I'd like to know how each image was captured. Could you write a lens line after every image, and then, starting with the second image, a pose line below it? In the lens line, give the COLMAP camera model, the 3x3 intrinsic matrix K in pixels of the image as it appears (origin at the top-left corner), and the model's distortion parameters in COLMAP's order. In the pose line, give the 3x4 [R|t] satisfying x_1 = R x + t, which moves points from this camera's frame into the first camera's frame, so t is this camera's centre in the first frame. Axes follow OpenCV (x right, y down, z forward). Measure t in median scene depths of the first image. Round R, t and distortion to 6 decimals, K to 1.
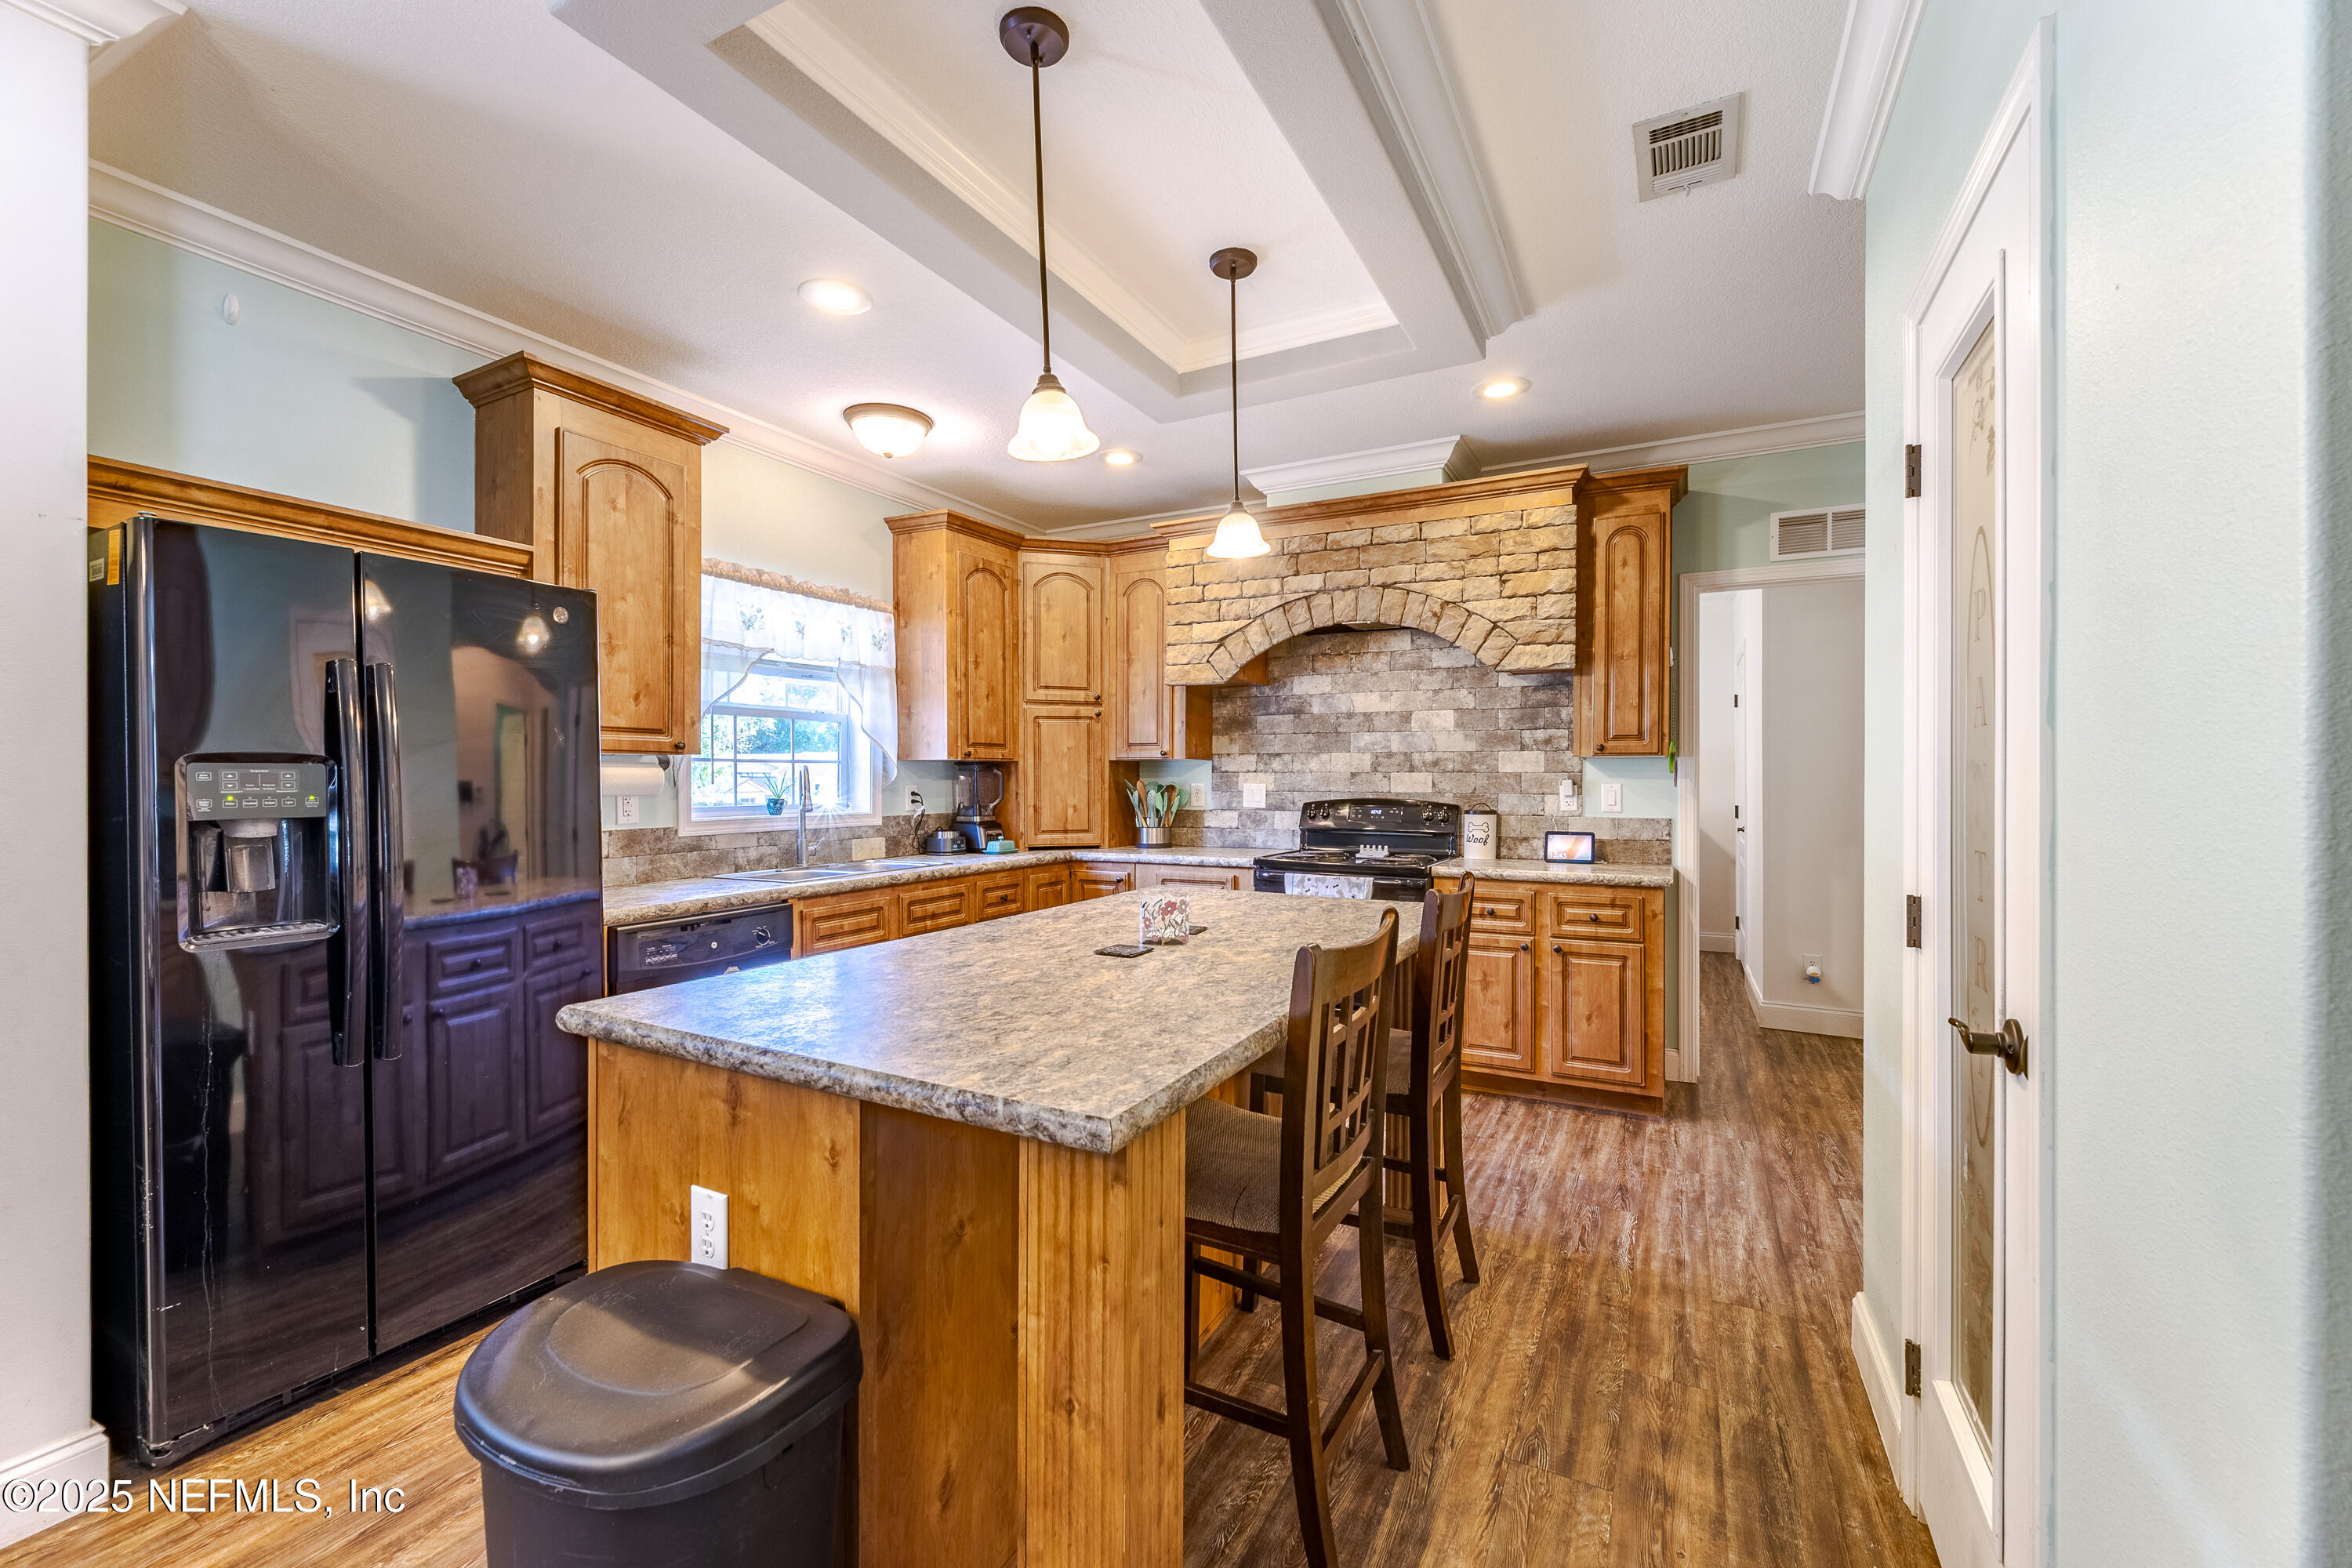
lens RADIAL K [[956.1, 0, 1120.0], [0, 956.1, 787.8], [0, 0, 1]] dist [-0.001501, -0.000096]
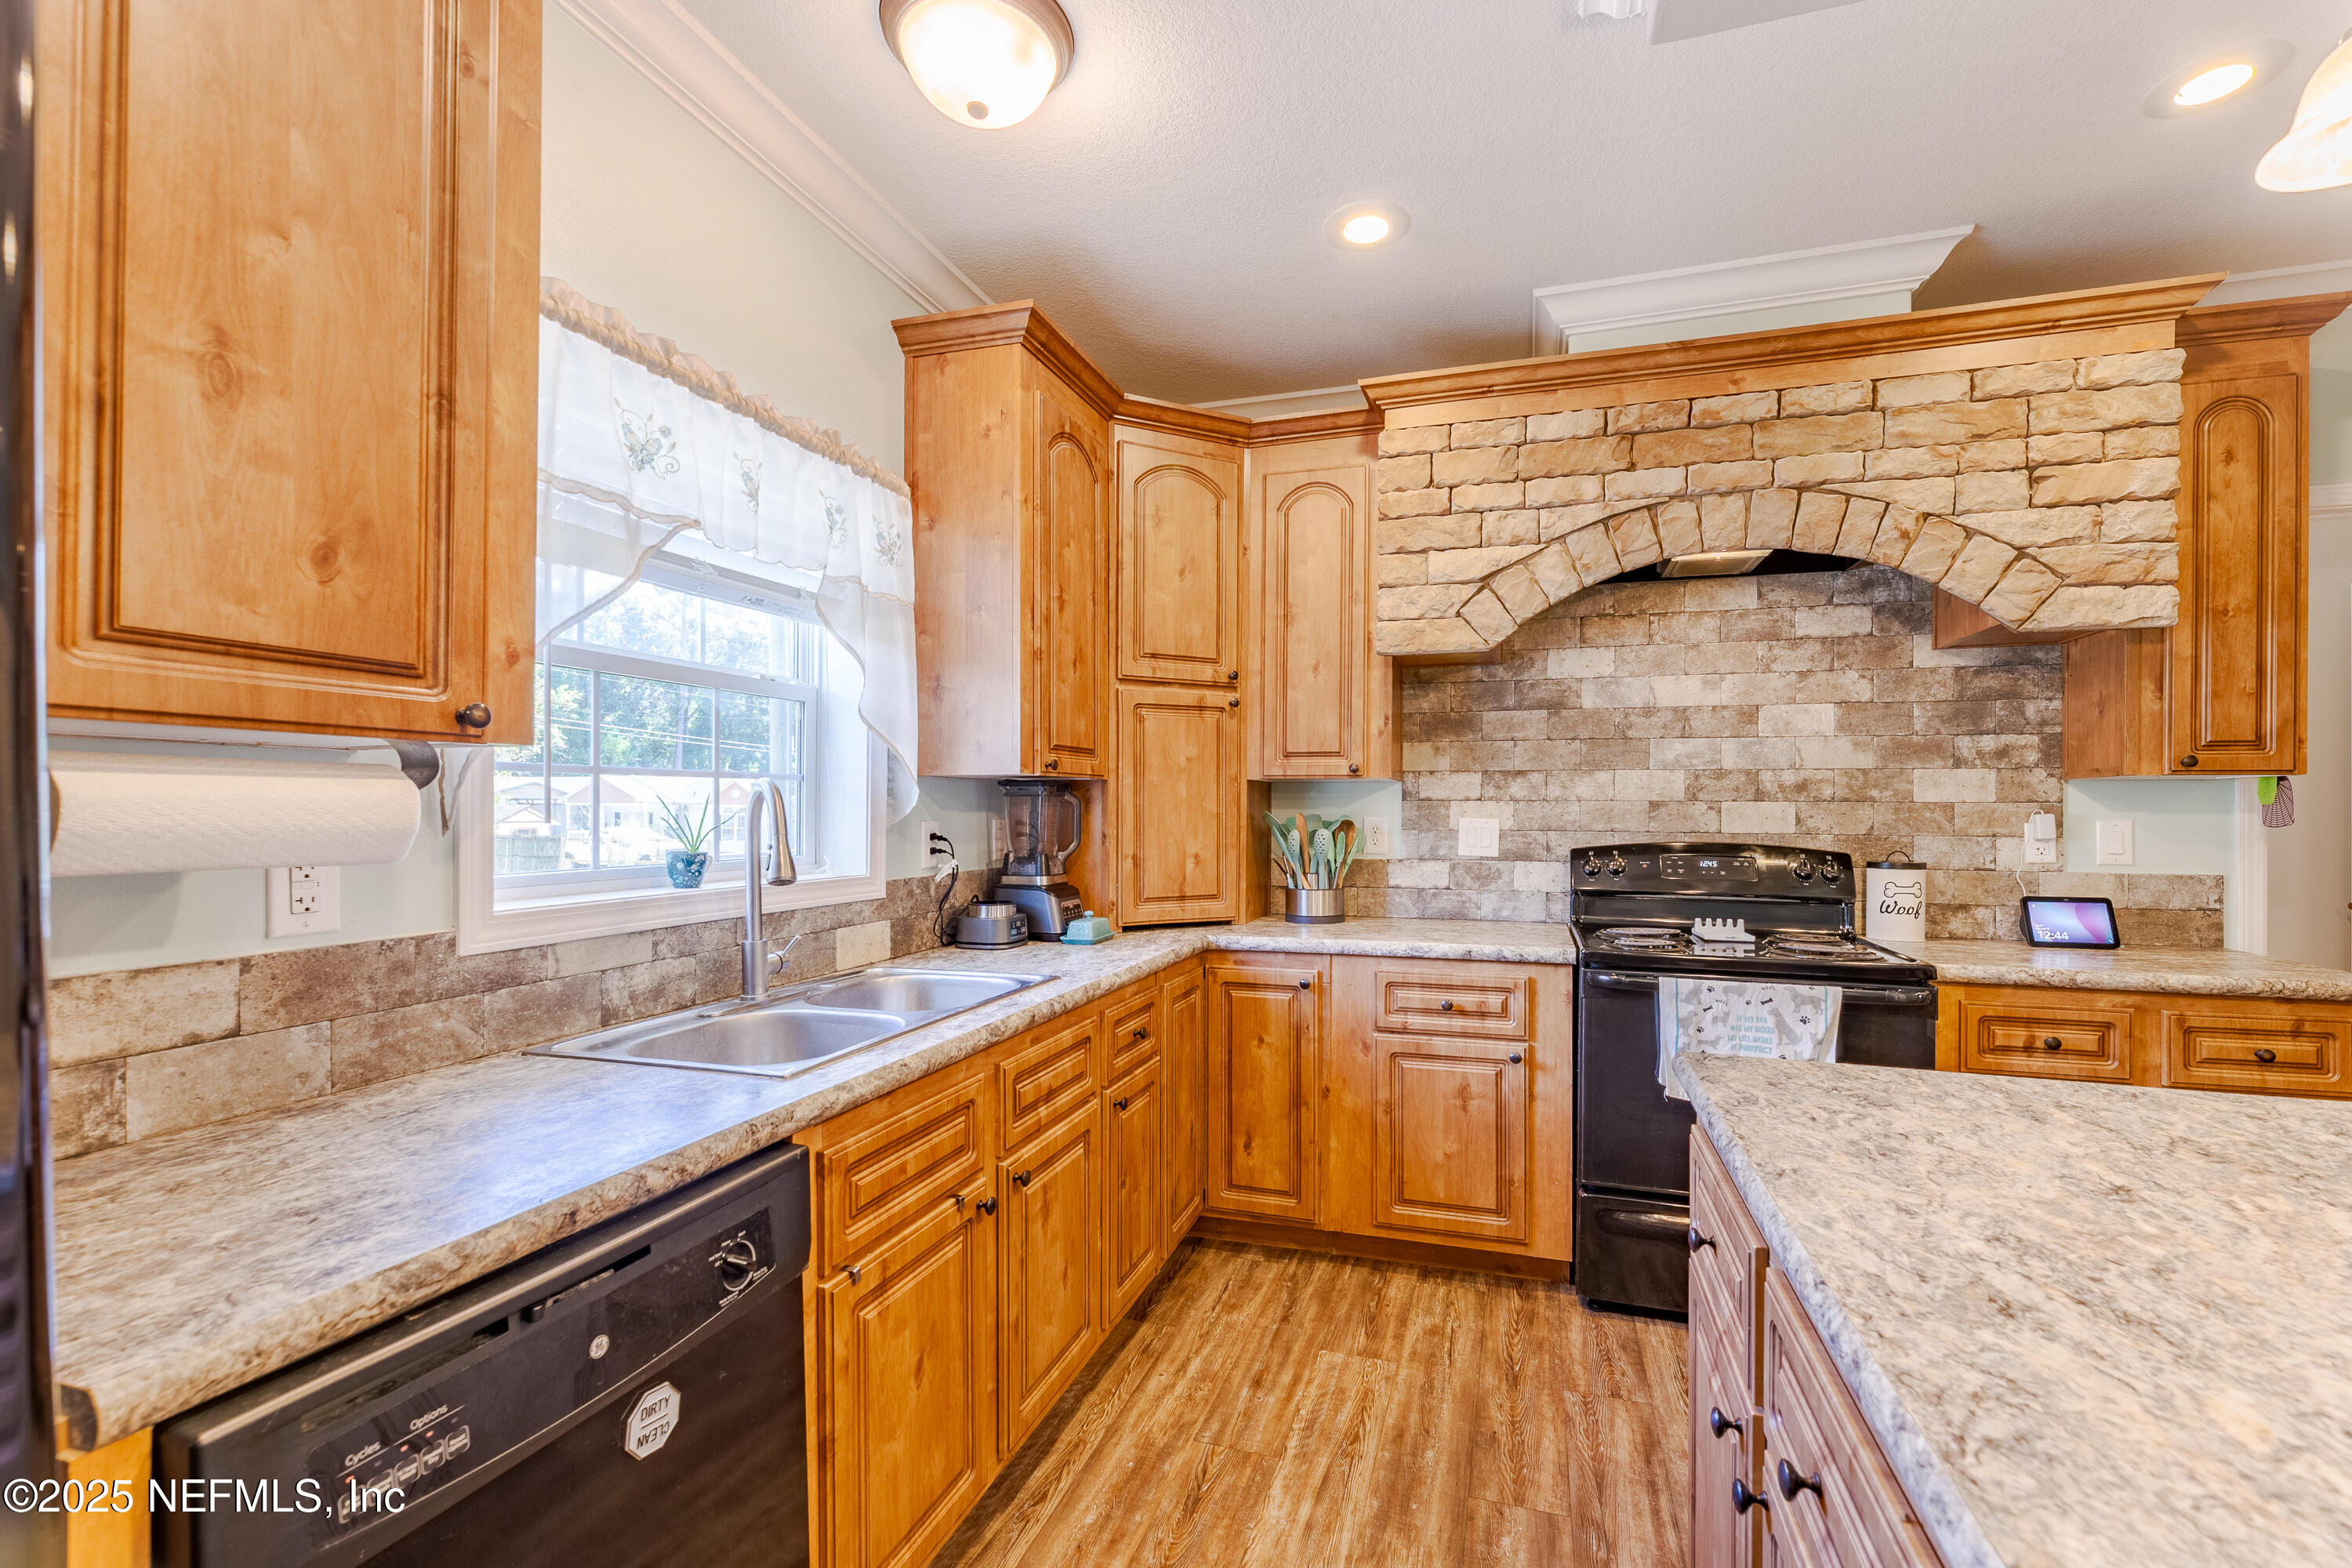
lens RADIAL K [[992.7, 0, 1179.1], [0, 992.7, 804.3], [0, 0, 1]] dist [-0.000159, 0.000358]
pose [[0.977628, 0.003018, 0.210319, -0.219416], [-0.000336, 0.999918, -0.012789, -0.005925], [-0.210341, 0.012432, 0.977549, 0.456655]]
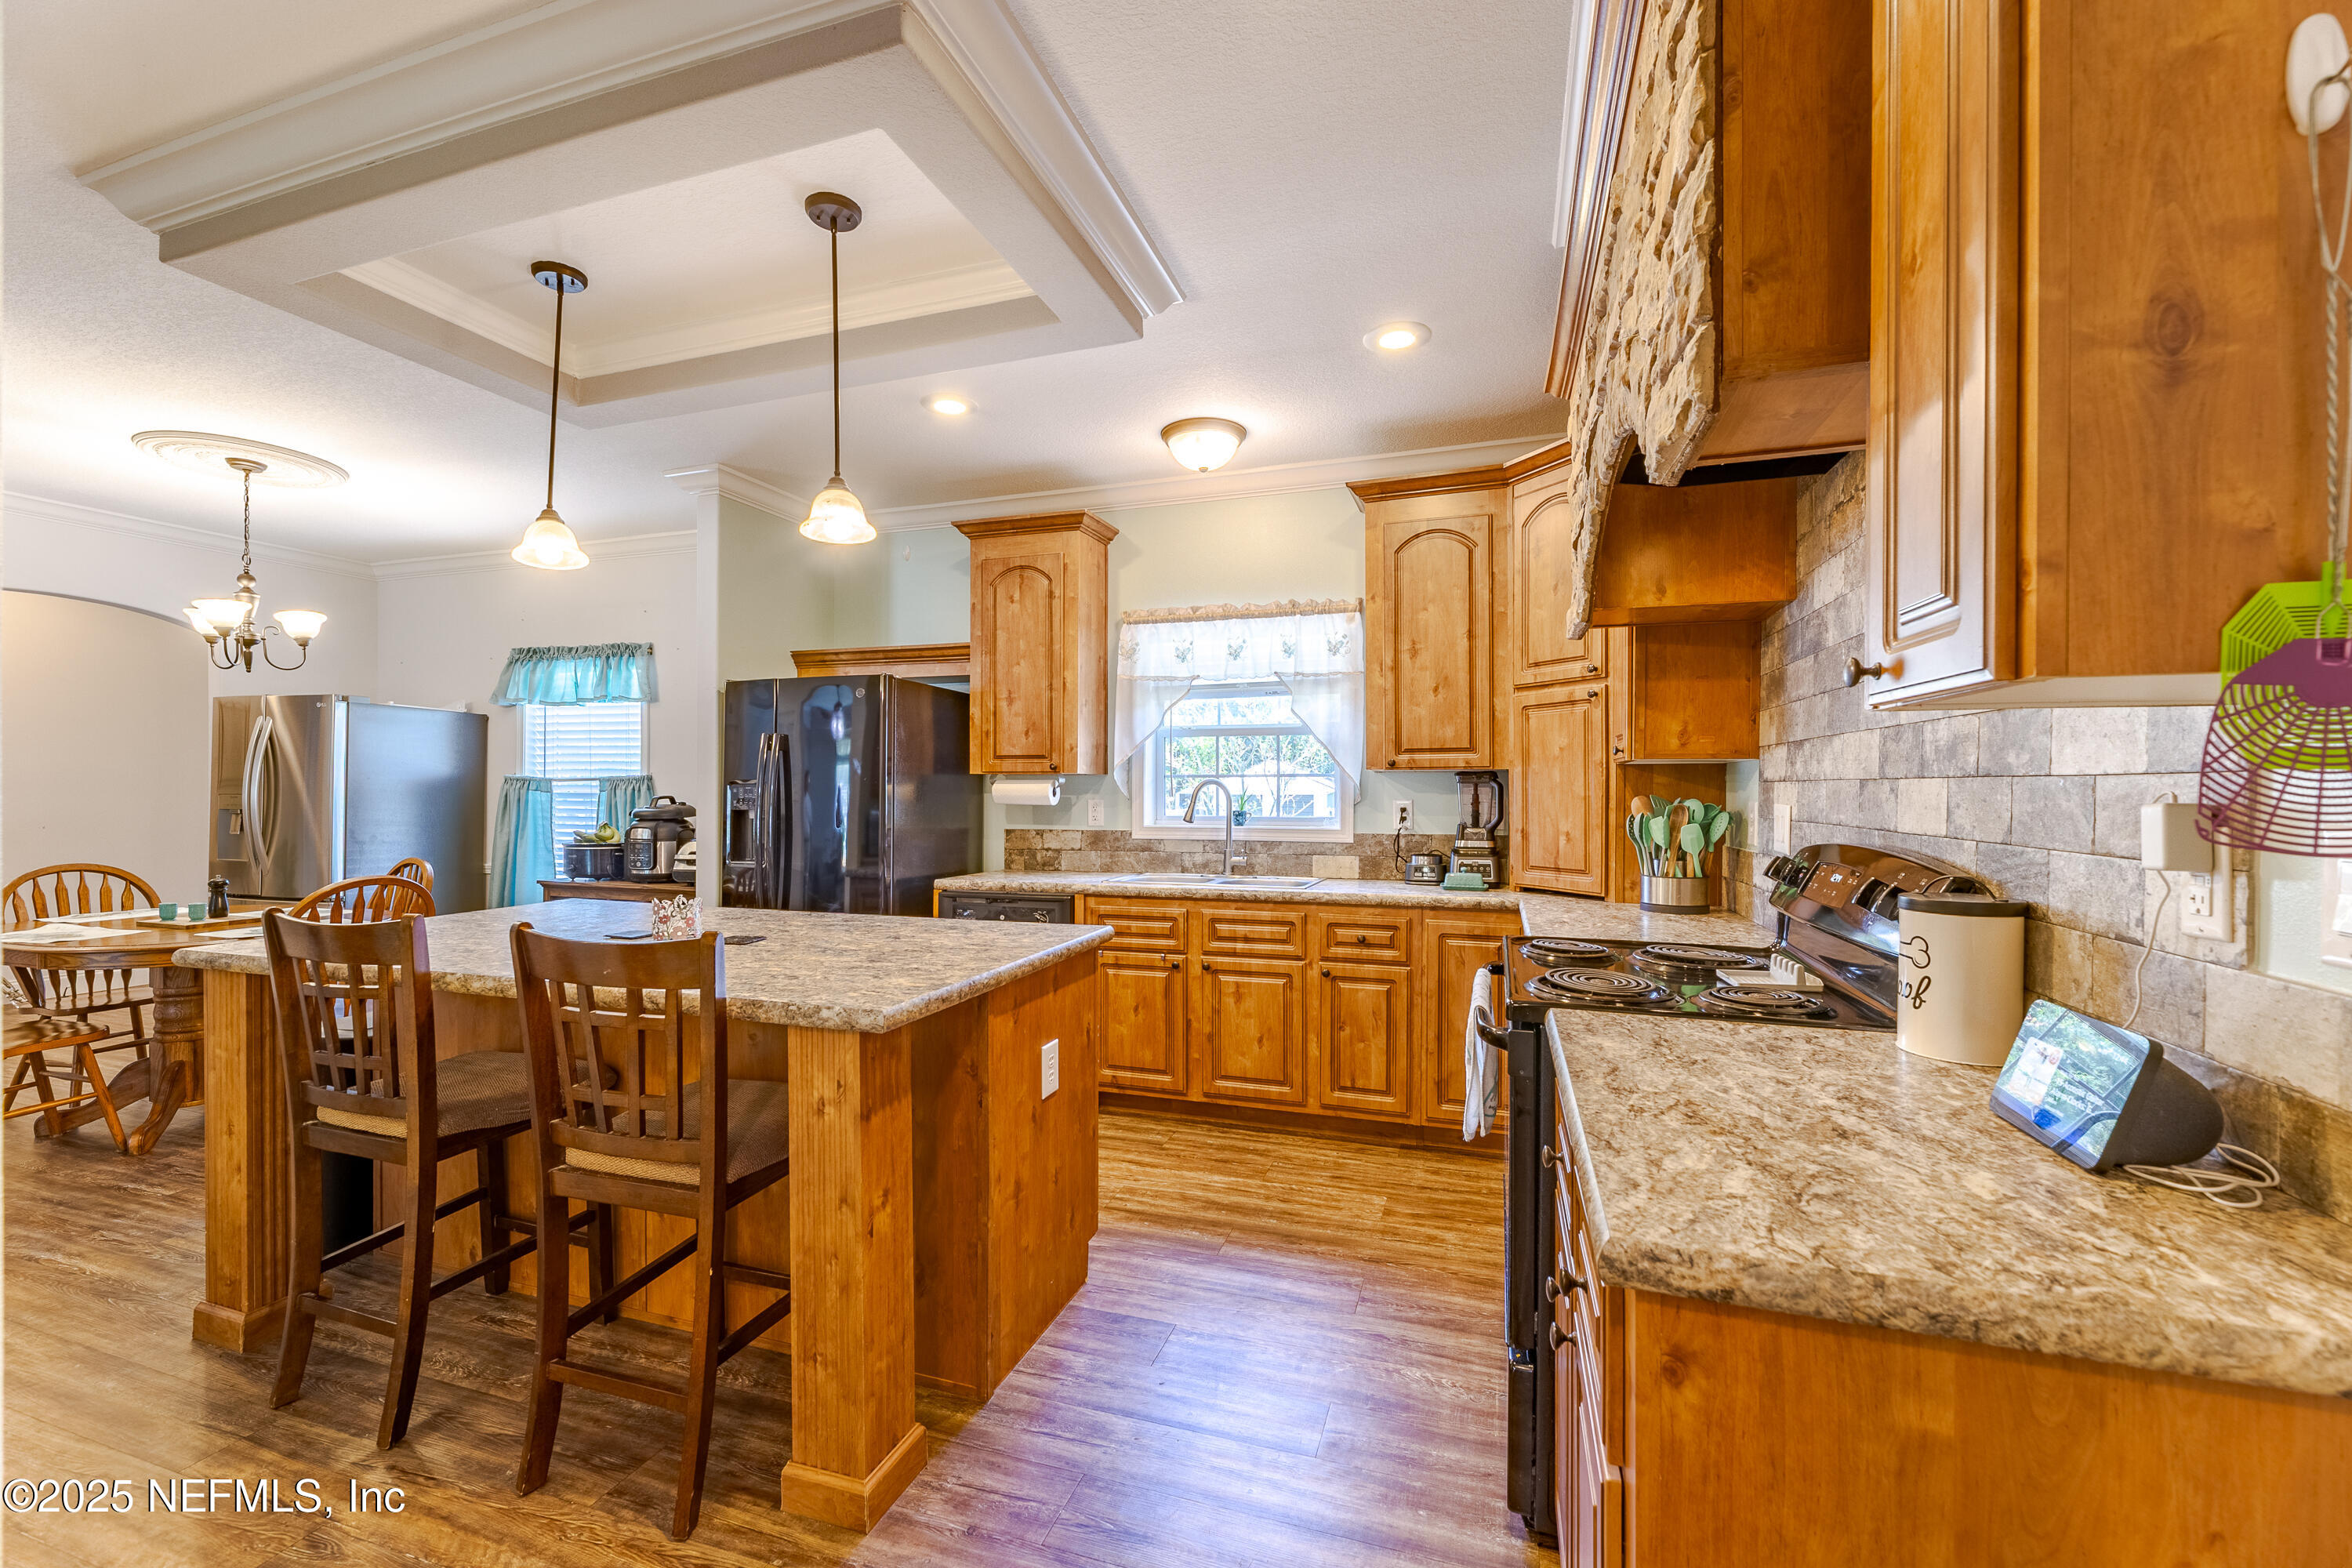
lens RADIAL K [[915.1, 0, 1165.8], [0, 915.1, 792.3], [0, 0, 1]] dist [0.000526, 0.000055]
pose [[0.204780, 0.000521, -0.978808, 0.612210], [-0.011897, 0.999927, -0.001957, -0.006285], [0.978736, 0.012046, 0.204771, 0.682679]]
